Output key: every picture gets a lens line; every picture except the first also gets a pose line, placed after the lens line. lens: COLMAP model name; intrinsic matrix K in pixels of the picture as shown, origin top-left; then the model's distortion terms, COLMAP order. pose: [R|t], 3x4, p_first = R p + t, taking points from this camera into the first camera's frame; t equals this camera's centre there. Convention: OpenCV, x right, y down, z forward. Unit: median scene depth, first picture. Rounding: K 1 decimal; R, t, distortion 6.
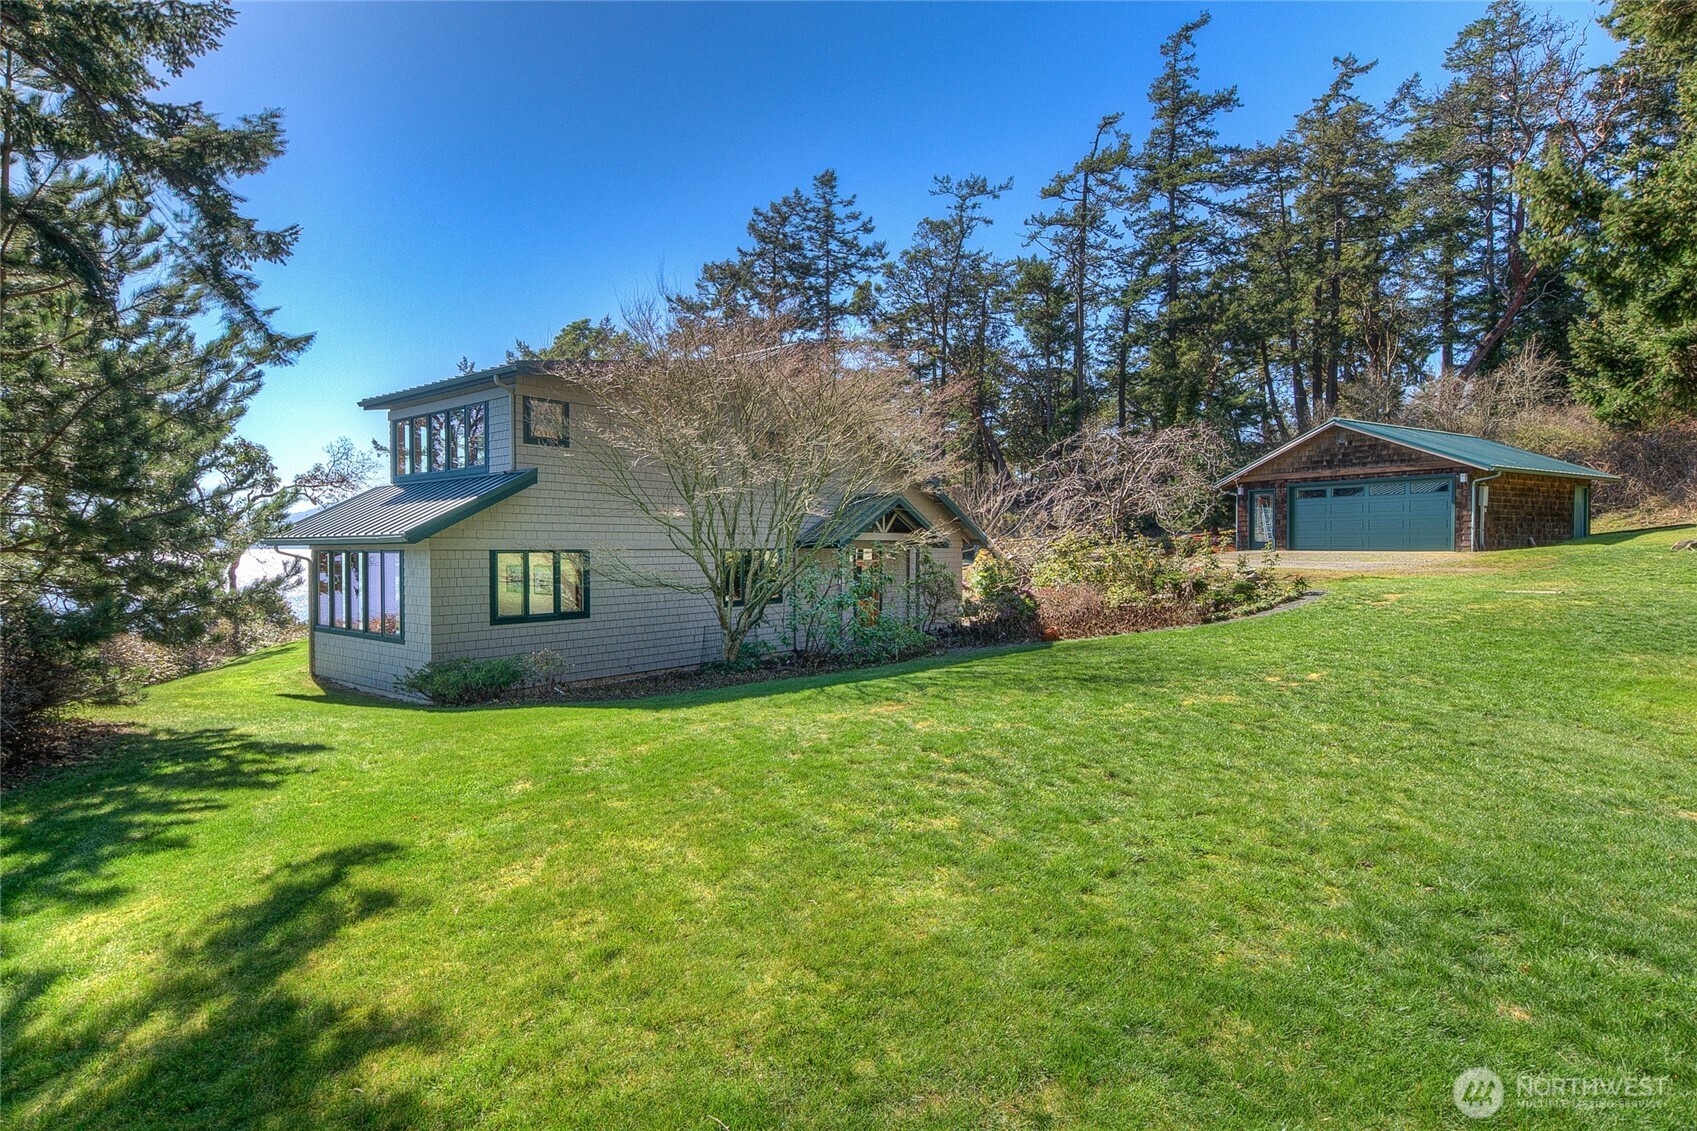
lens RADIAL K [[900.9, 0, 848.5], [0, 900.9, 565.5], [0, 0, 1]] dist [0.000020, 0.000008]
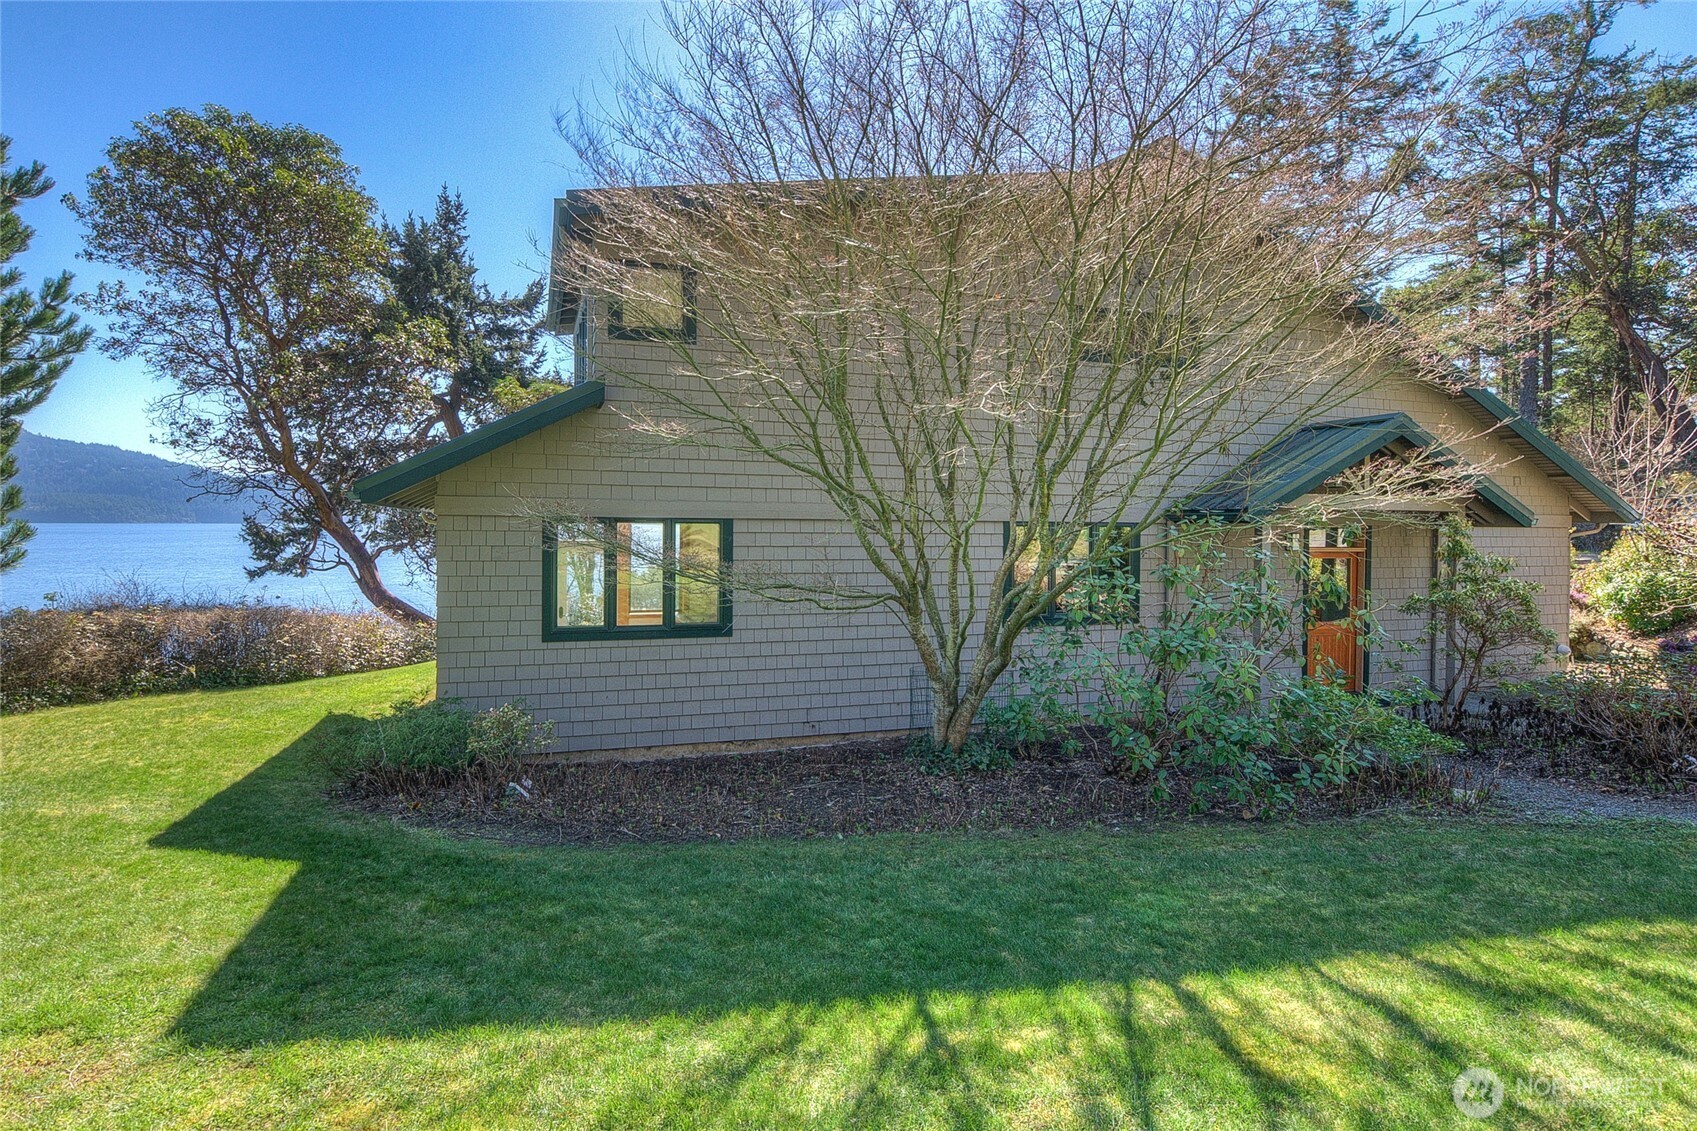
lens RADIAL K [[932.3, 0, 850.6], [0, 932.3, 512.4], [0, 0, 1]] dist [0.023106, 0.000121]
pose [[0.856712, 0.008047, -0.515733, 0.030569], [-0.023922, 0.999422, -0.024144, -0.002887], [0.515241, 0.033022, 0.856409, 0.190115]]
